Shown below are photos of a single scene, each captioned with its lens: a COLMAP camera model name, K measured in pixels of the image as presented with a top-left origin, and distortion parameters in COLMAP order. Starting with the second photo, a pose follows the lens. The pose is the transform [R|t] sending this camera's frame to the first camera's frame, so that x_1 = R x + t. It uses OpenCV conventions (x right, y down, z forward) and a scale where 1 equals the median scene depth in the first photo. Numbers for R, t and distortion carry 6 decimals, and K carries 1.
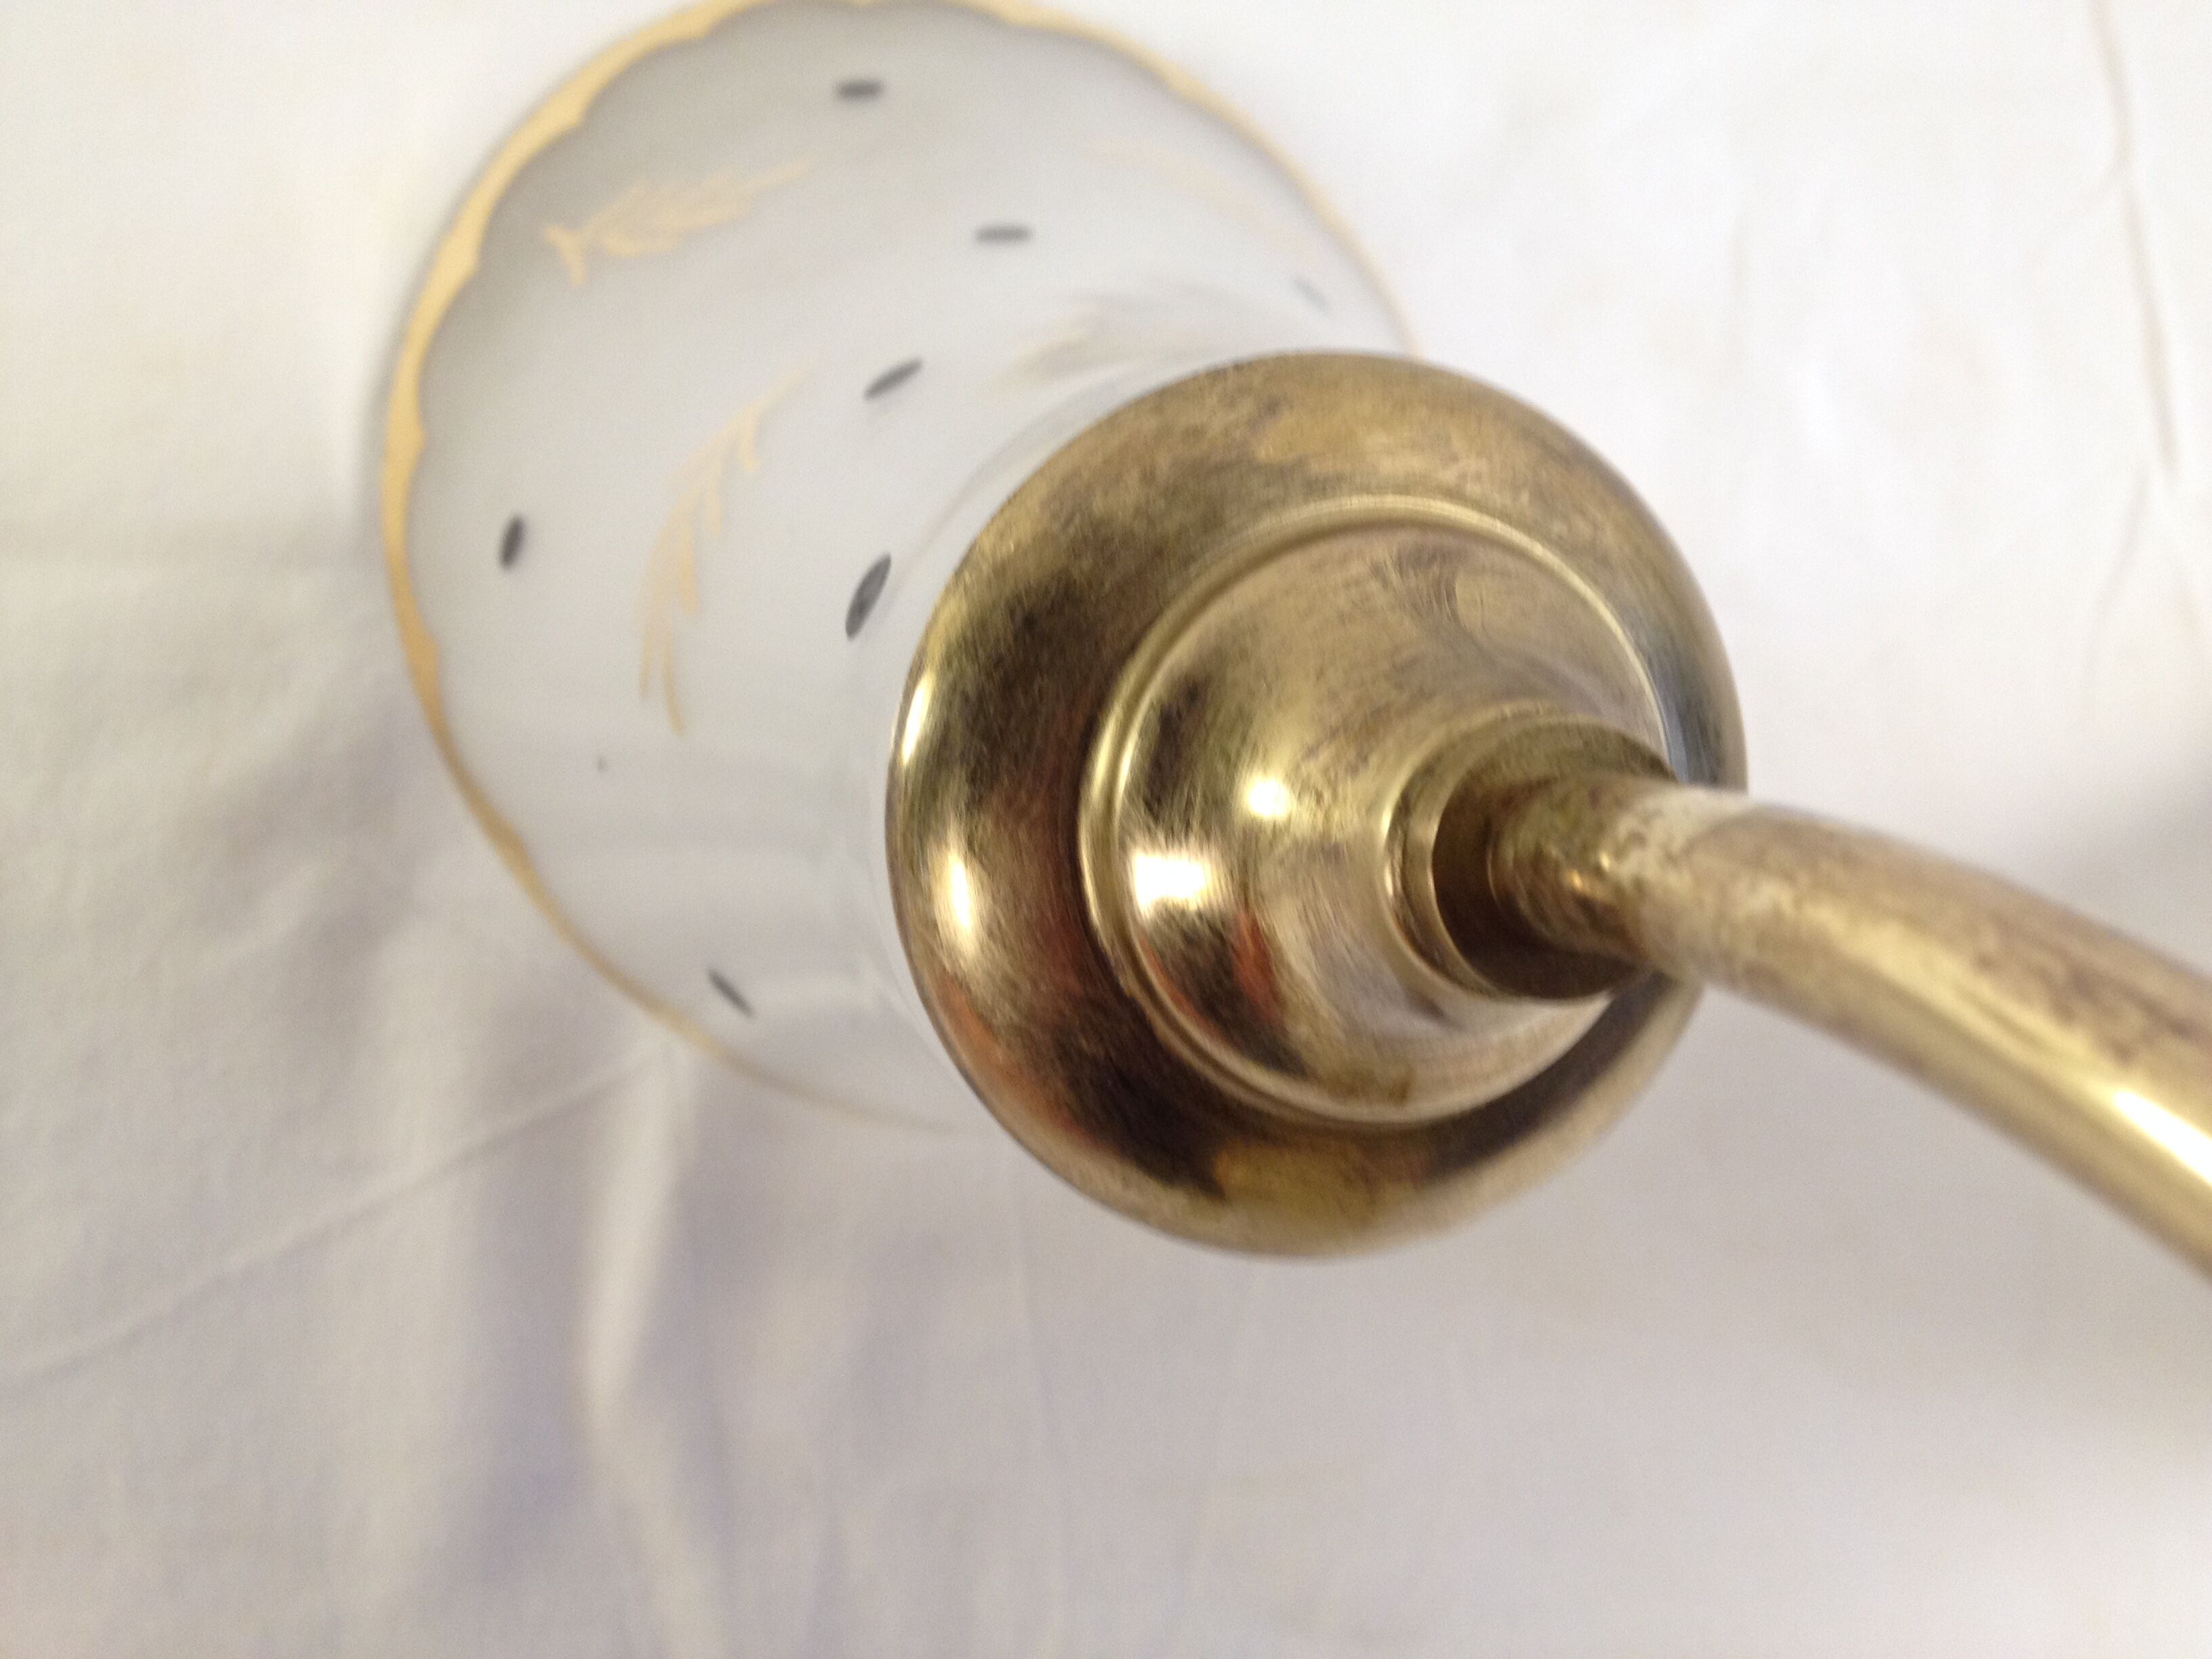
lens RADIAL K [[2237.9, 0, 1113.2], [0, 2237.9, 834.9], [0, 0, 1]] dist [0.163764, -0.343811]
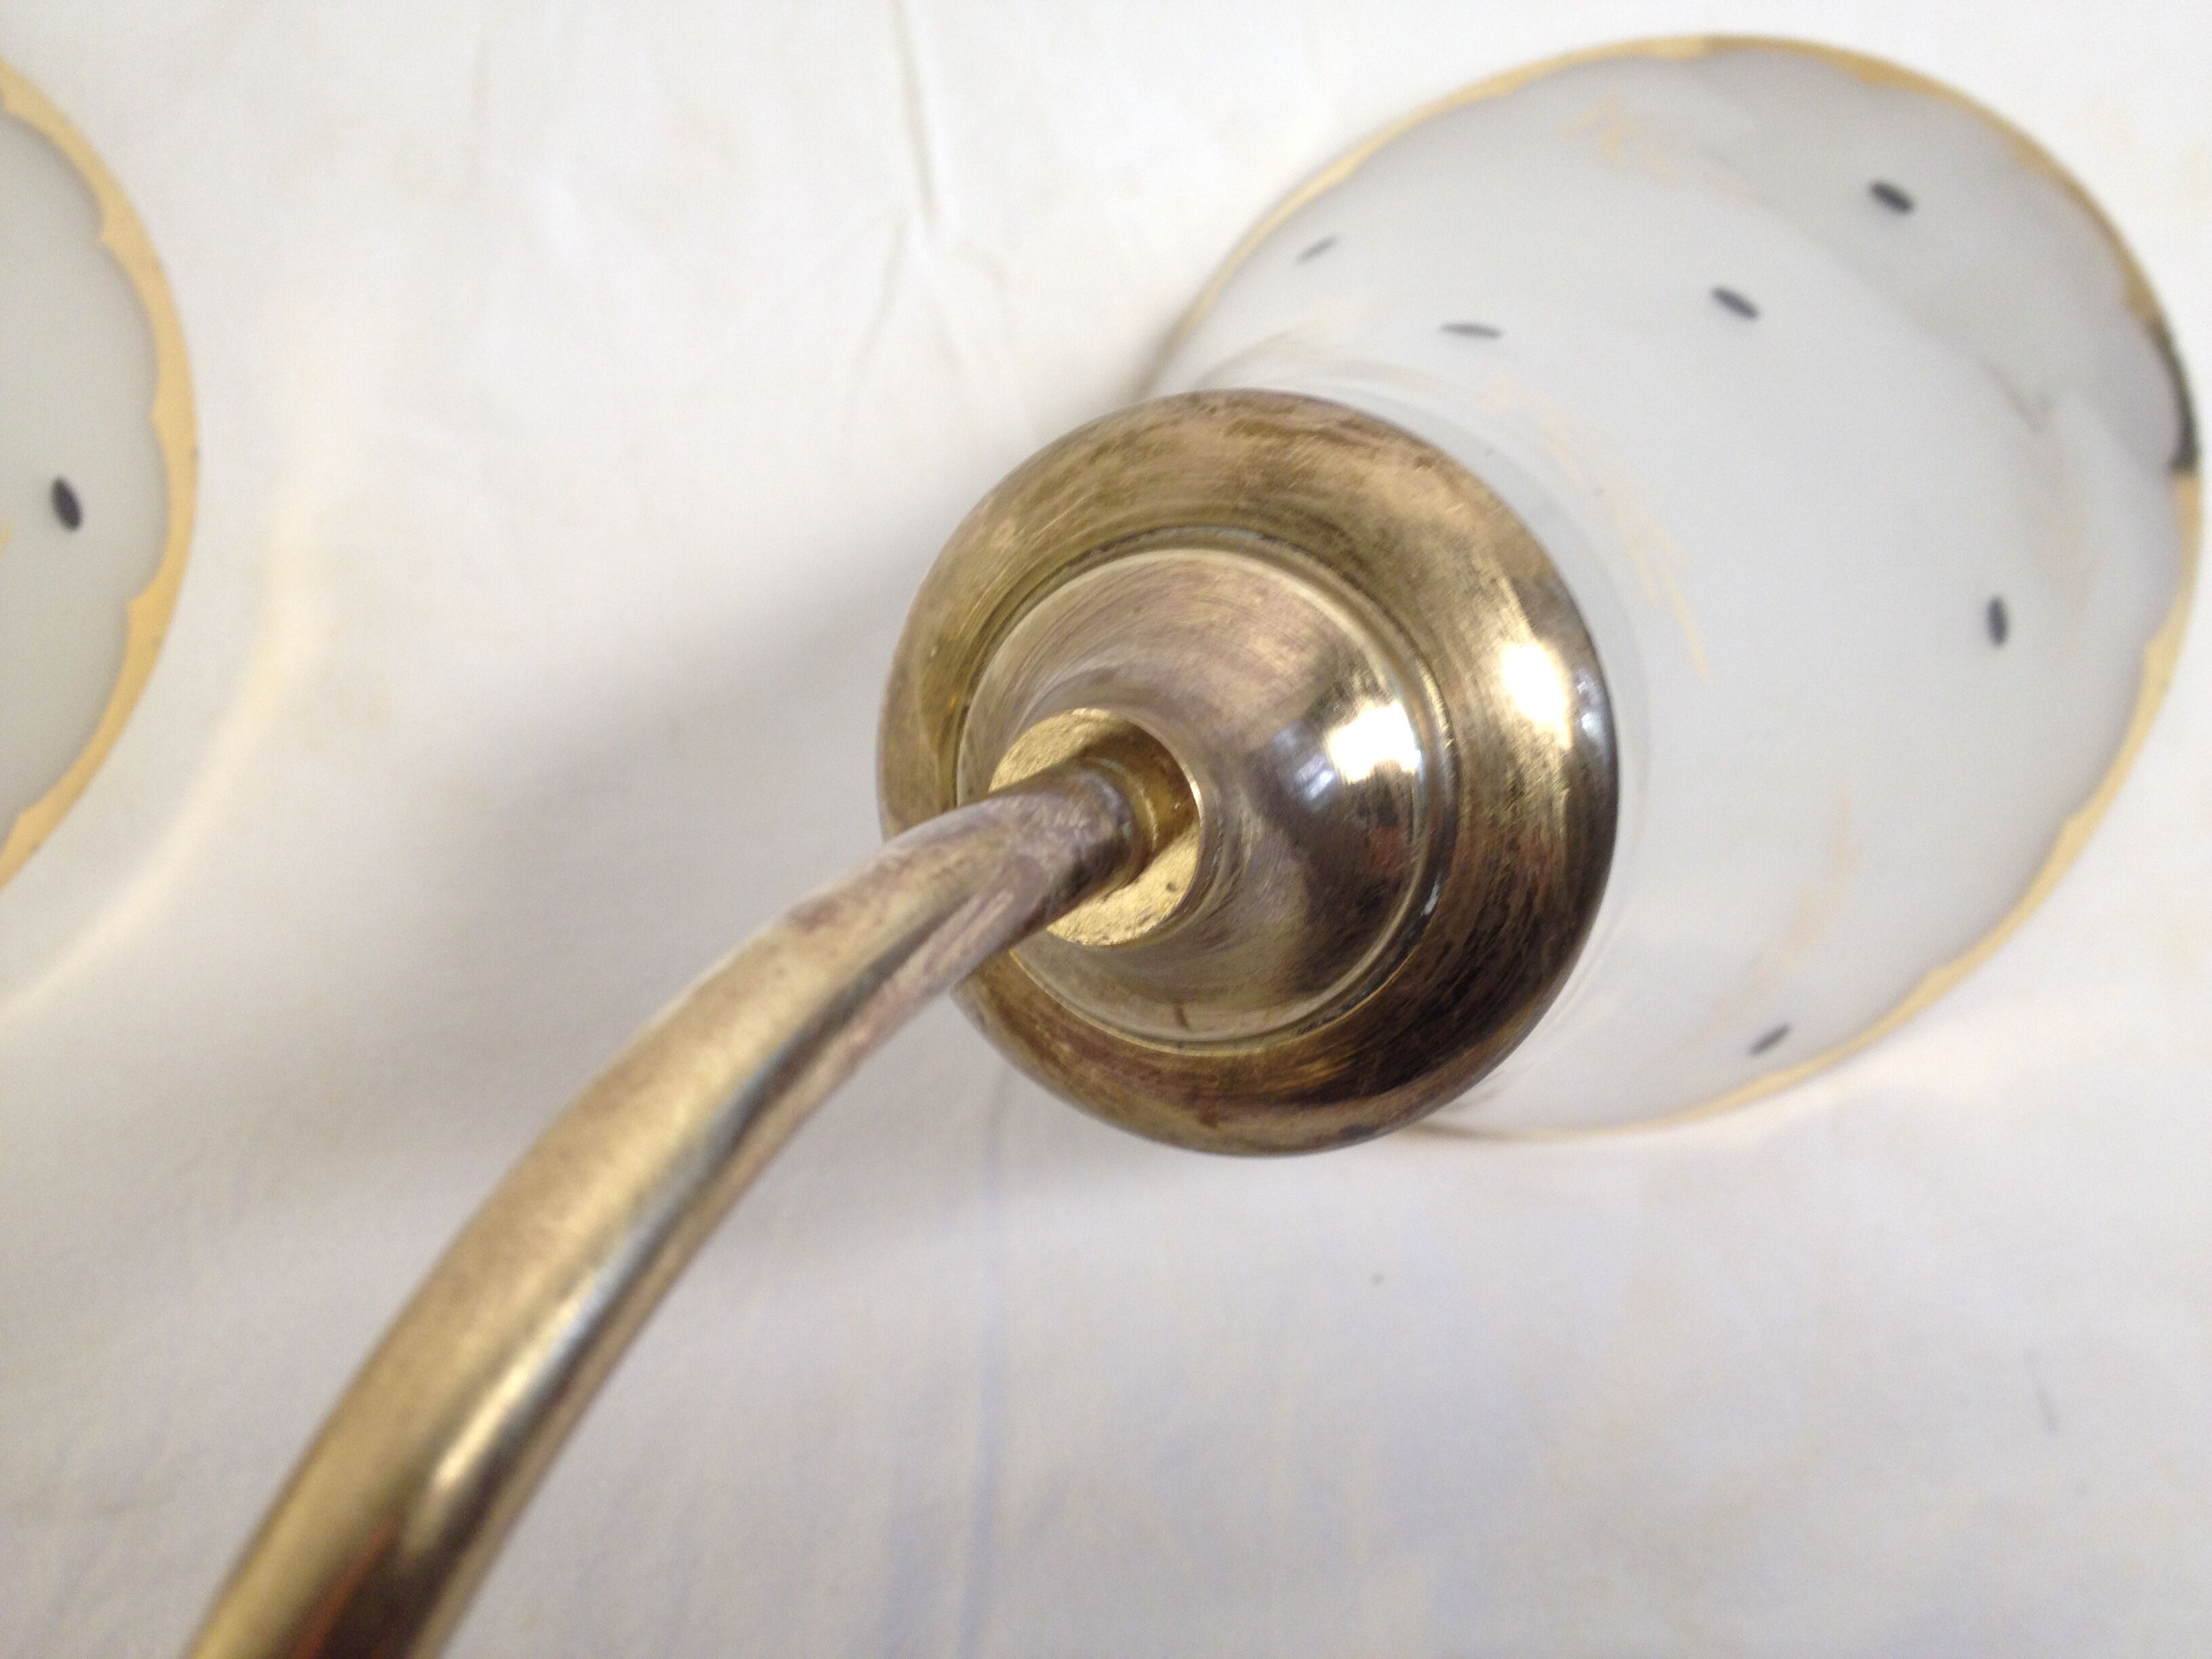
lens RADIAL K [[2266.8, 0, 1110.4], [0, 2266.8, 870.0], [0, 0, 1]] dist [0.014193, 0.002089]
pose [[0.979033, -0.195416, 0.057510, 0.510208], [0.193329, 0.980322, 0.039913, 0.122629], [-0.064178, -0.027958, 0.997547, -0.031402]]
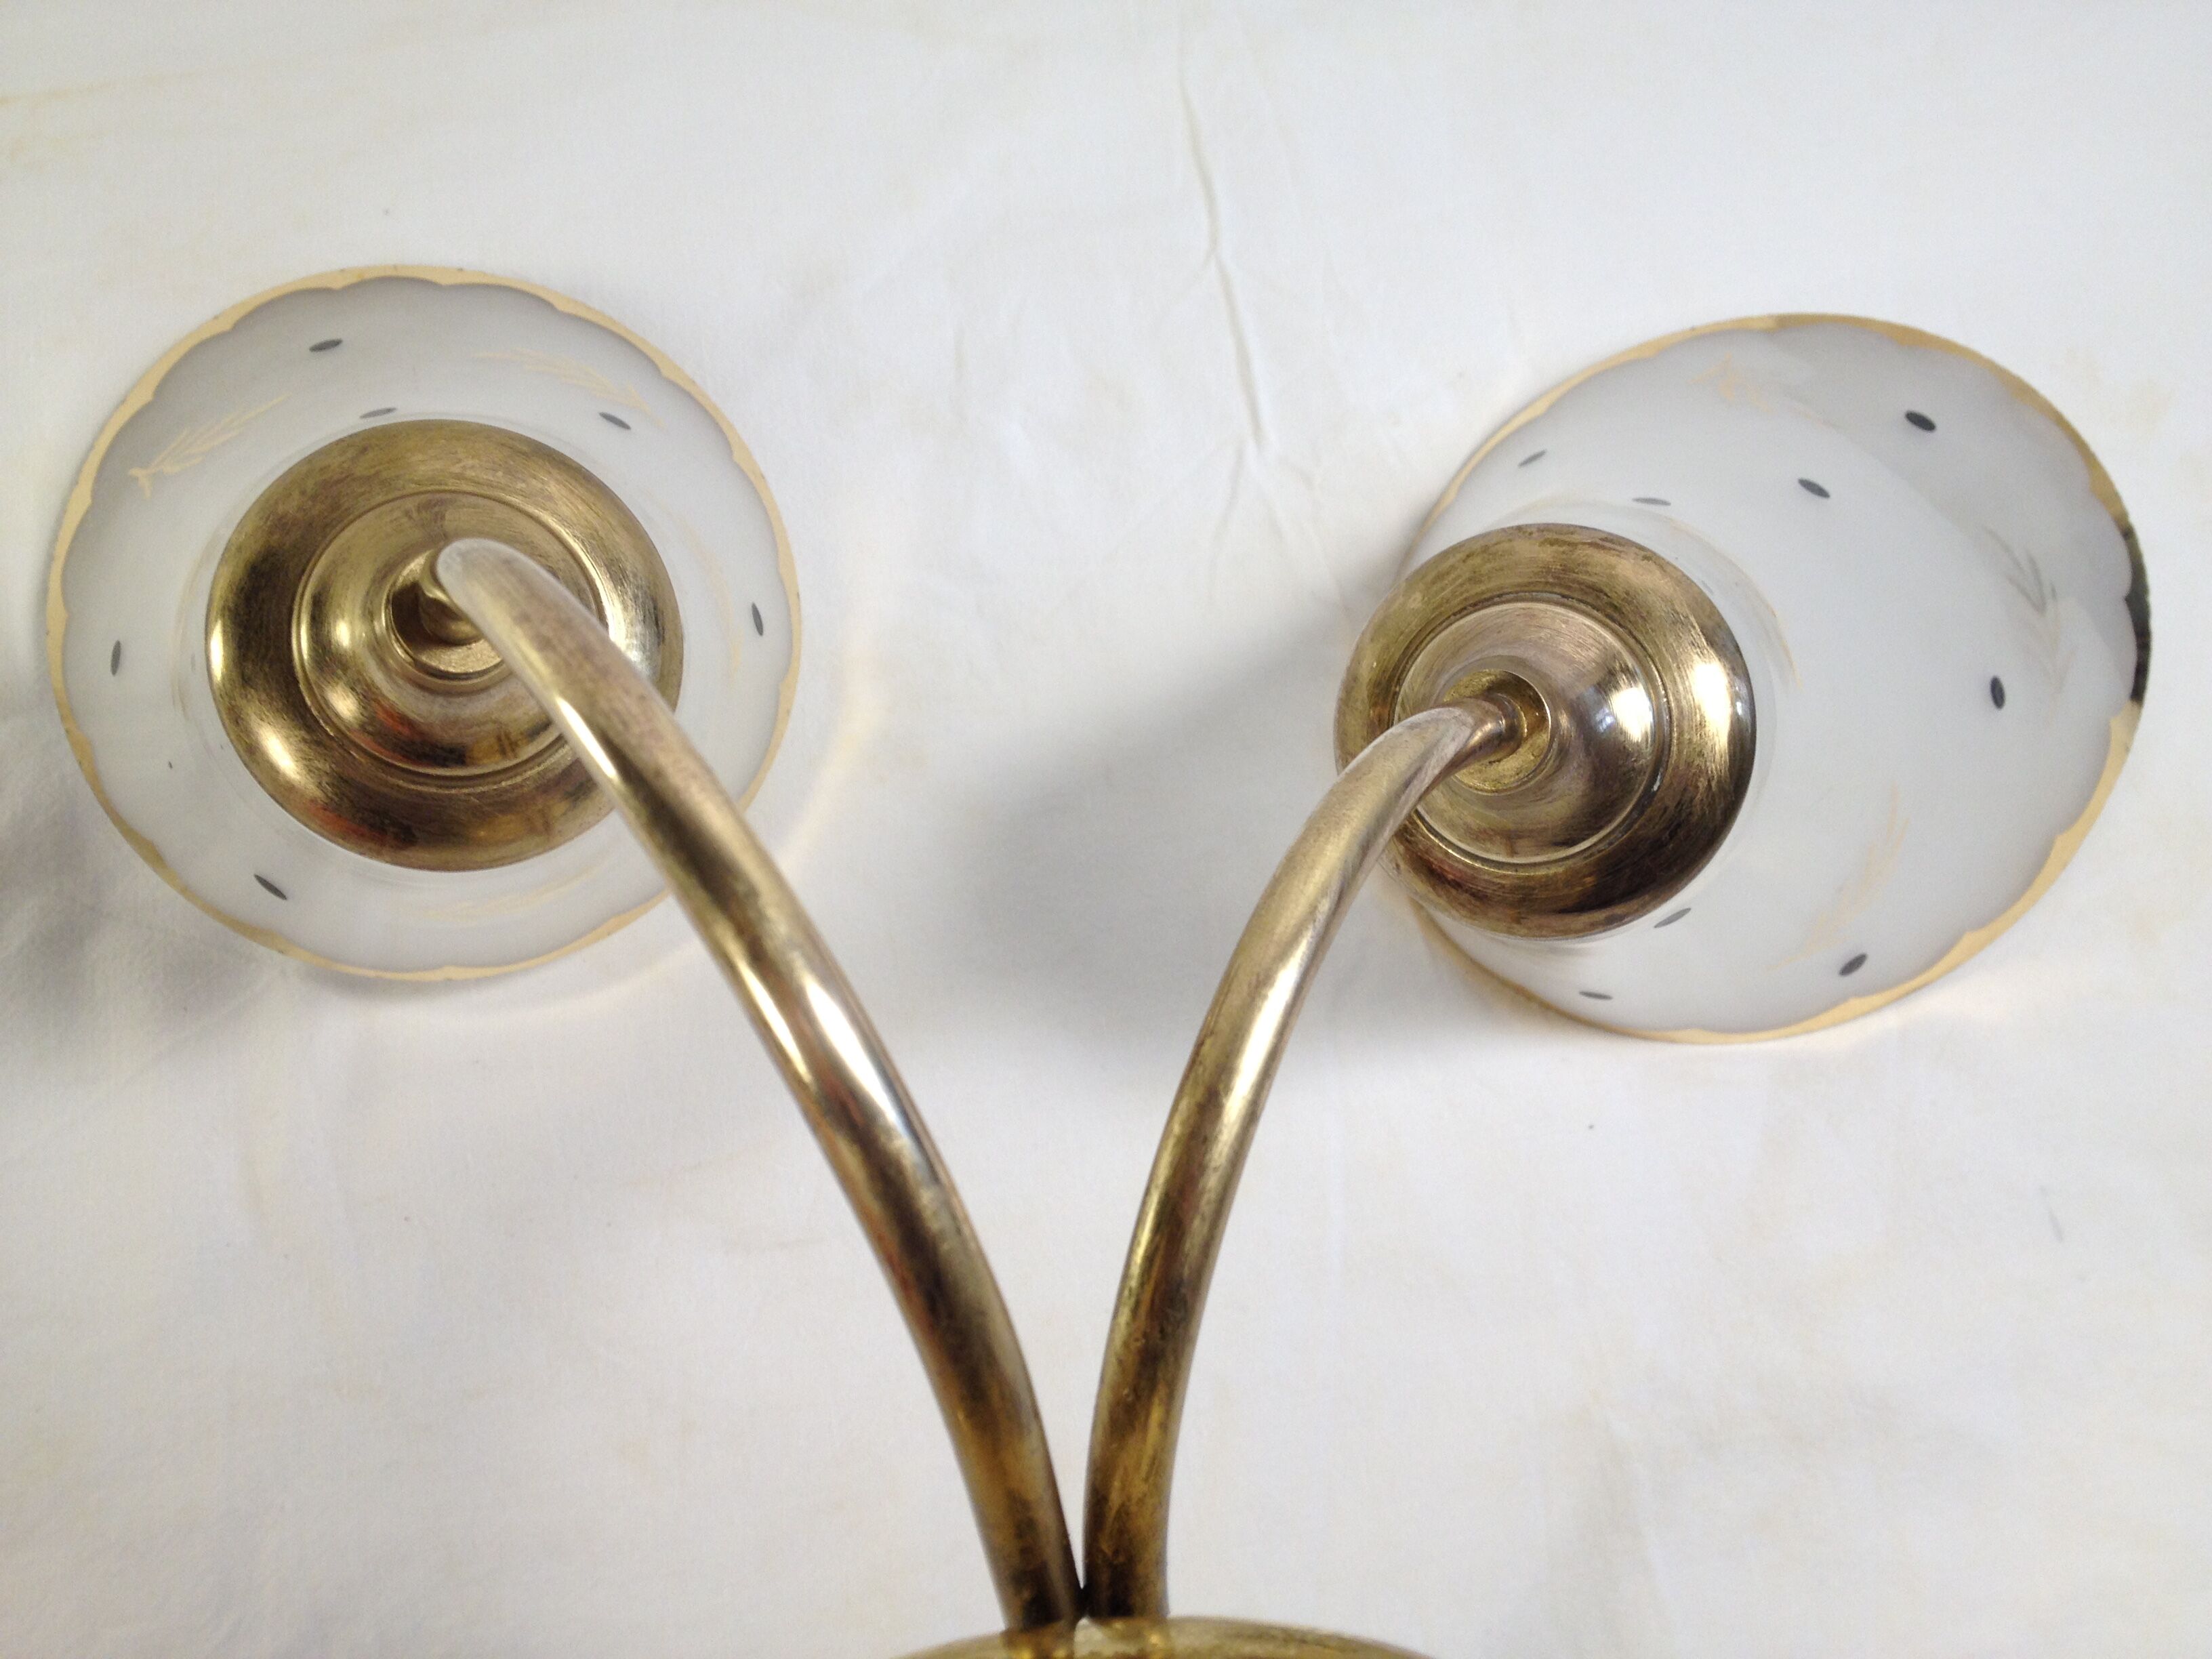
lens RADIAL K [[2237.9, 0, 1113.2], [0, 2237.9, 834.9], [0, 0, 1]] dist [0.163764, -0.343811]
pose [[0.981472, -0.186902, 0.042200, 0.306497], [0.189735, 0.978728, -0.078045, 0.232694], [-0.026716, 0.084606, 0.996056, -0.555238]]
